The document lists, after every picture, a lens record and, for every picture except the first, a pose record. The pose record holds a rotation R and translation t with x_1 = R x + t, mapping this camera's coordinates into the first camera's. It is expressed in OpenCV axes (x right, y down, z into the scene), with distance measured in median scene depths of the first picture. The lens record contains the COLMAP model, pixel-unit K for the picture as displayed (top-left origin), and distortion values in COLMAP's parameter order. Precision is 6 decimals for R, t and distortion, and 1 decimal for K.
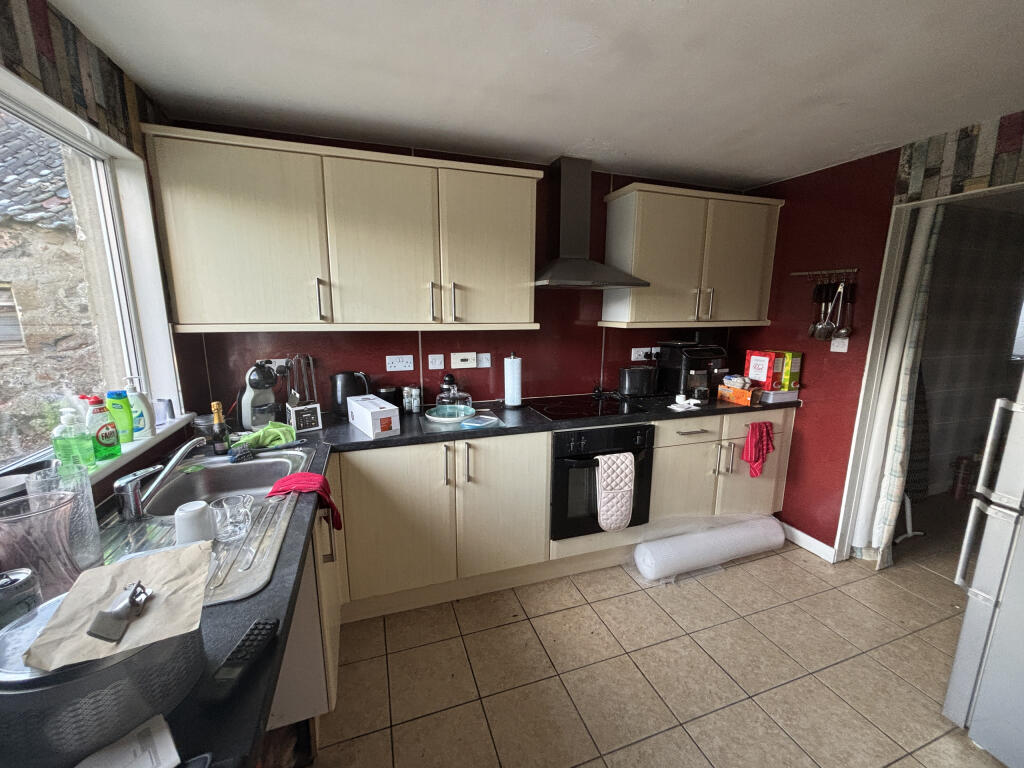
lens RADIAL K [[411.0, 0, 509.8], [0, 411.0, 383.4], [0, 0, 1]] dist [-0.000571, 0.001313]
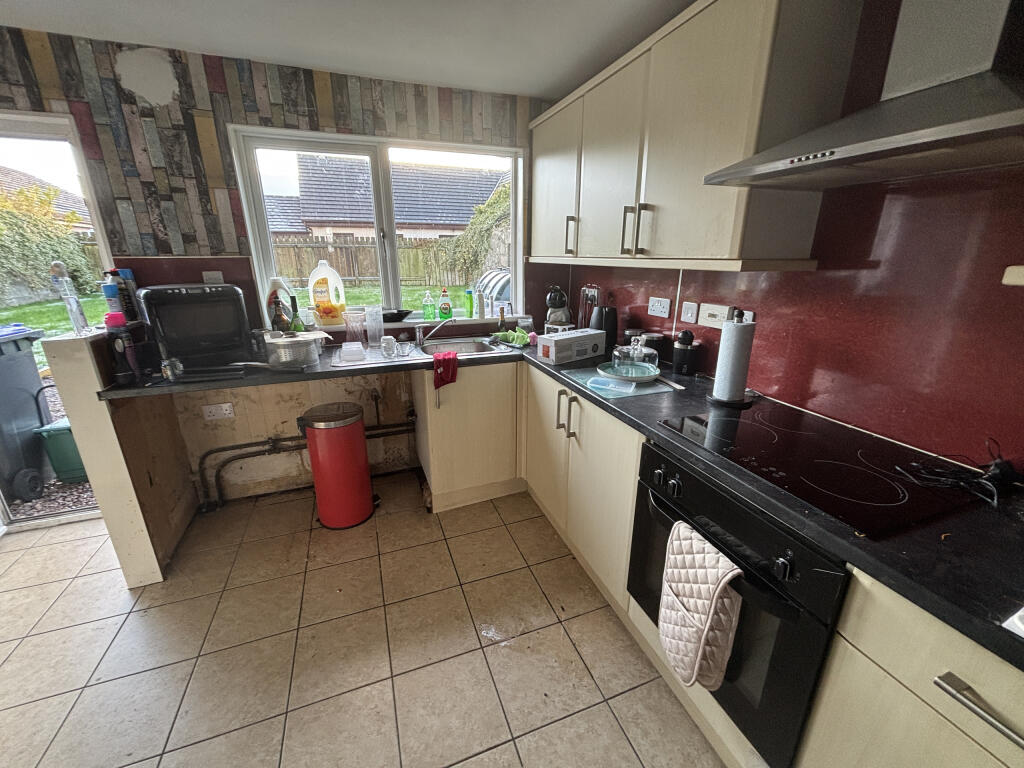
lens RADIAL K [[411.0, 0, 511.2], [0, 411.0, 388.5], [0, 0, 1]] dist [-0.000571, 0.001313]
pose [[0.020387, 0.305731, -0.951900, 0.673932], [-0.175028, 0.938486, 0.297674, -0.102911], [0.984352, 0.160541, 0.072645, 0.738606]]
